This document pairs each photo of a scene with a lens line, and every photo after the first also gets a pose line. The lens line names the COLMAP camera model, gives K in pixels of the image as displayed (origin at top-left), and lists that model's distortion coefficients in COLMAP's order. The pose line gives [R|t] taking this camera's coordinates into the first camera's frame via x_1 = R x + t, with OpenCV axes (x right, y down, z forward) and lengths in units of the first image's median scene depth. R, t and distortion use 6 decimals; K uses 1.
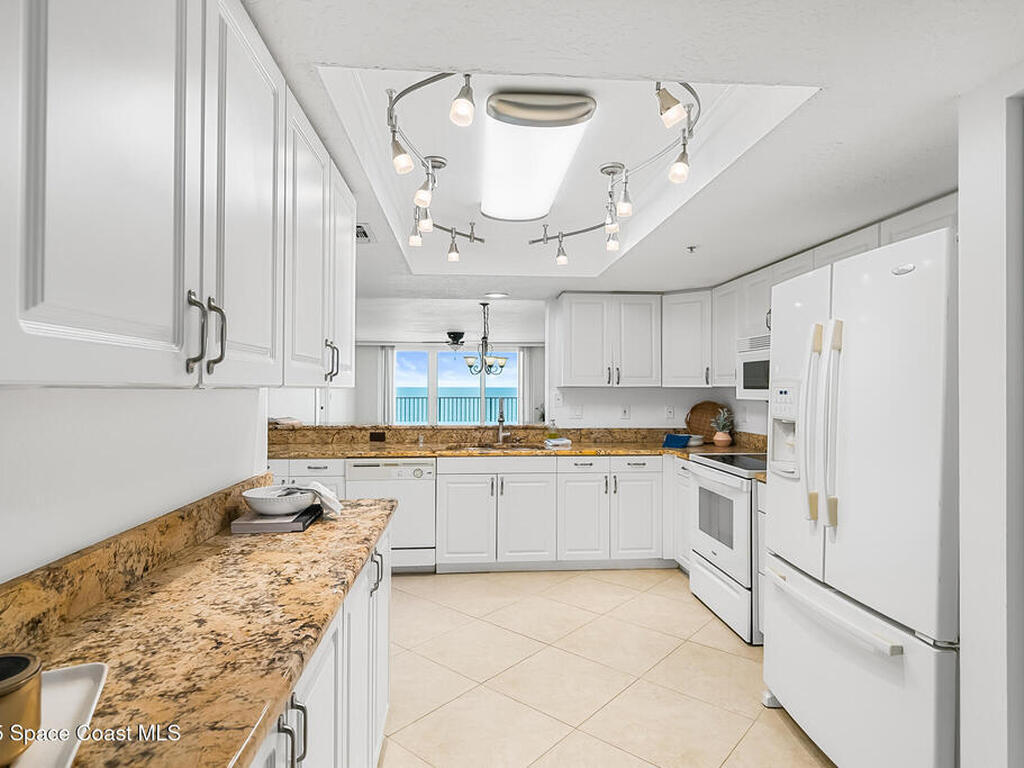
lens RADIAL K [[571.1, 0, 509.0], [0, 571.1, 383.2], [0, 0, 1]] dist [0.003730, -0.000292]
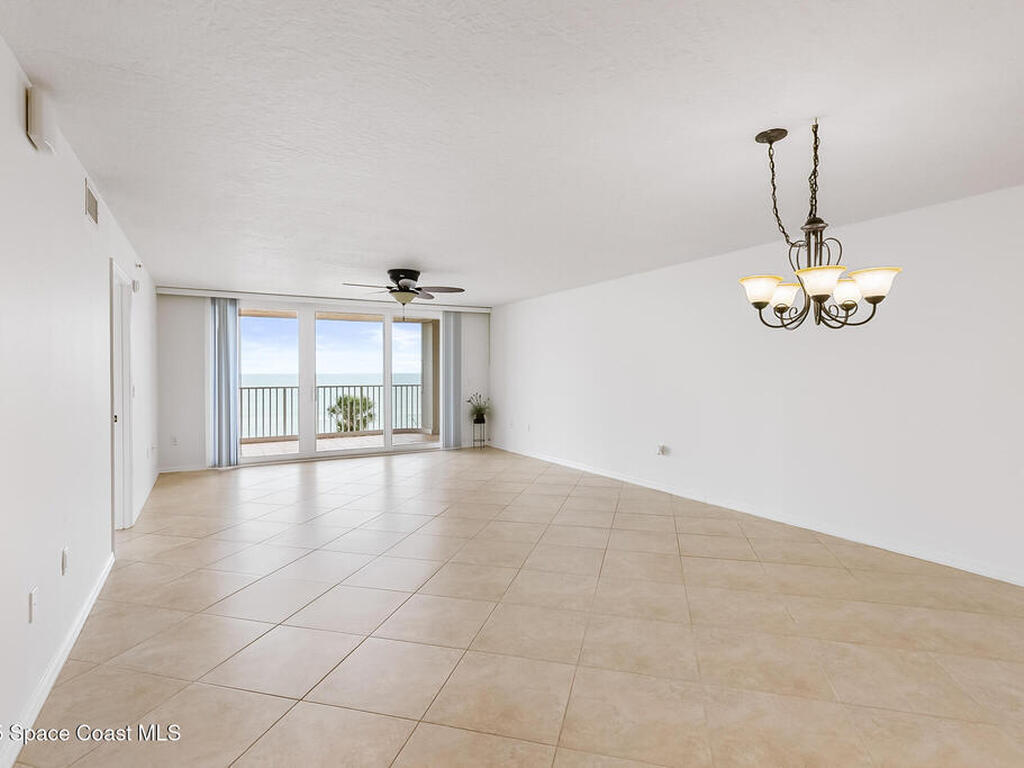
lens RADIAL K [[521.3, 0, 513.4], [0, 521.3, 382.1], [0, 0, 1]] dist [0.002529, 0.000581]
pose [[0.904103, -0.014938, 0.427054, -0.532962], [0.003346, 0.999606, 0.027882, 0.011600], [-0.427303, -0.023779, 0.903796, 1.241165]]
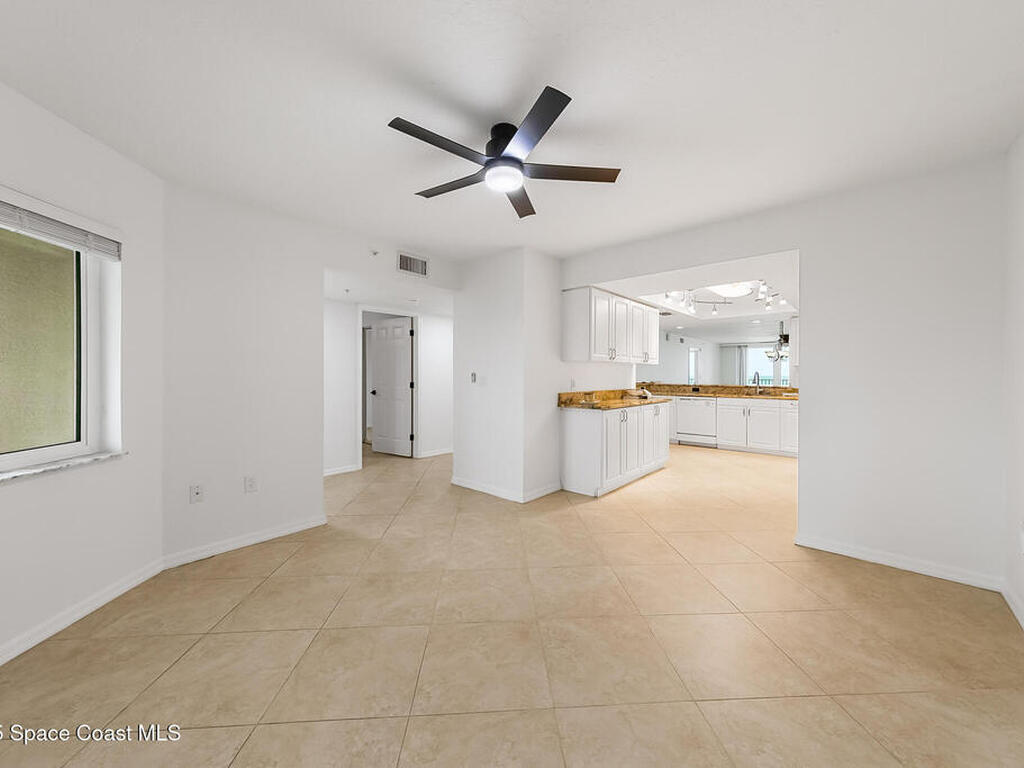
lens RADIAL K [[402.1, 0, 513.3], [0, 402.1, 374.9], [0, 0, 1]] dist [0.012452, 0.000007]
pose [[0.697319, -0.000214, -0.716761, 0.425179], [0.002767, 0.999993, 0.002393, 0.030824], [0.716755, -0.003652, 0.697315, -0.652971]]
